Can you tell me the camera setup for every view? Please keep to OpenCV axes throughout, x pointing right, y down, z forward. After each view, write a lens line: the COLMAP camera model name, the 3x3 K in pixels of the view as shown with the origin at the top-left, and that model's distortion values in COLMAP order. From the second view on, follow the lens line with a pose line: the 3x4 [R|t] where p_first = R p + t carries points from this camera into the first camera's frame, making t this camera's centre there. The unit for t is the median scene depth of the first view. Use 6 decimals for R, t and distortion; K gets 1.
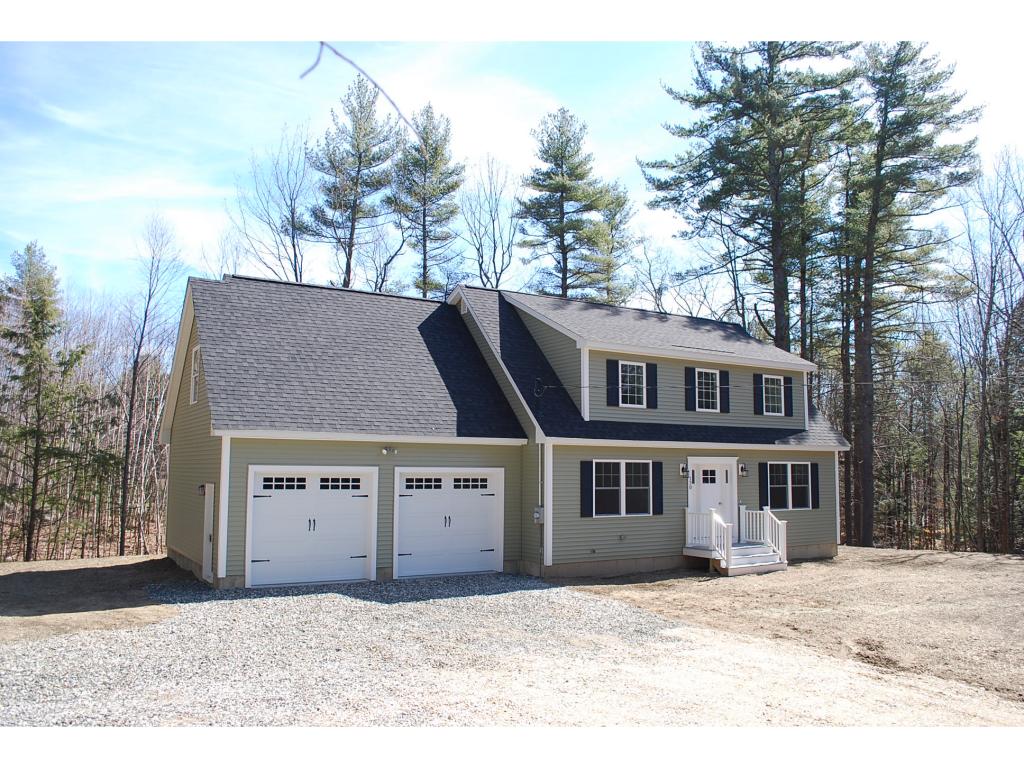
lens RADIAL K [[807.9, 0, 513.0], [0, 807.9, 386.9], [0, 0, 1]] dist [-0.081706, 0.006771]
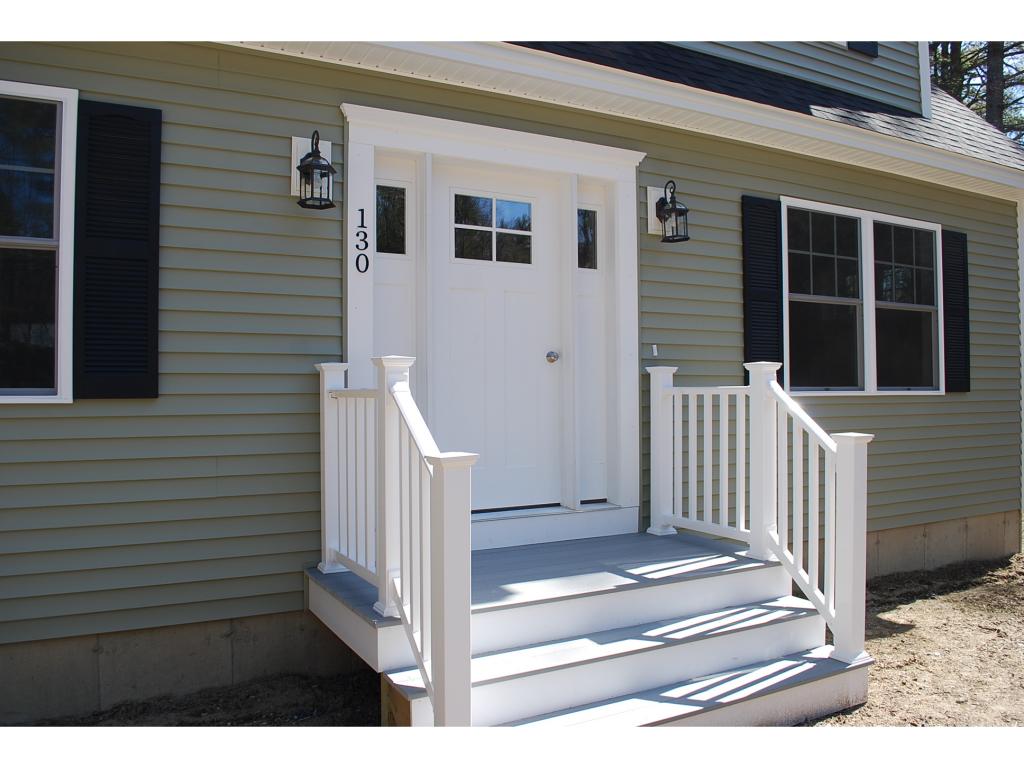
lens RADIAL K [[807.9, 0, 513.3], [0, 807.9, 384.7], [0, 0, 1]] dist [-0.081706, 0.006771]
pose [[0.998615, -0.012643, -0.051072, 0.262539], [0.017270, 0.995683, 0.091198, 0.134517], [0.049698, -0.091954, 0.994522, 0.791931]]
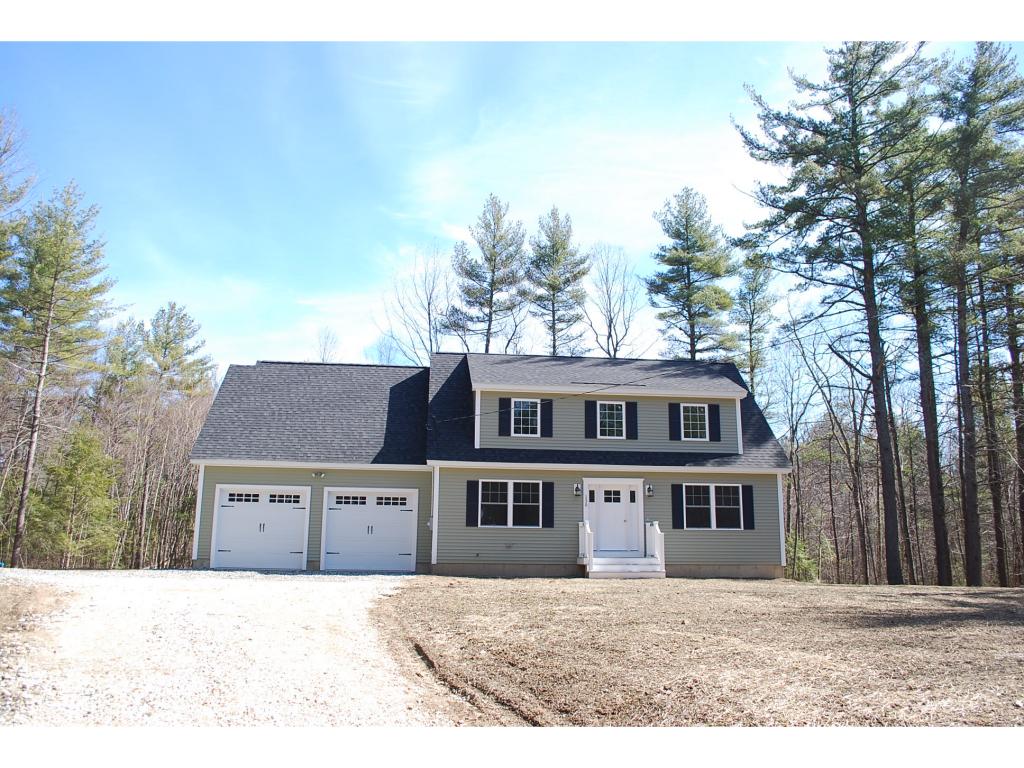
lens RADIAL K [[807.9, 0, 519.1], [0, 807.9, 383.4], [0, 0, 1]] dist [-0.081706, 0.006771]
pose [[0.905766, -0.092310, -0.413603, 0.611148], [0.040477, 0.990370, -0.132394, 0.100250], [0.421842, 0.103177, 0.900780, -0.081431]]
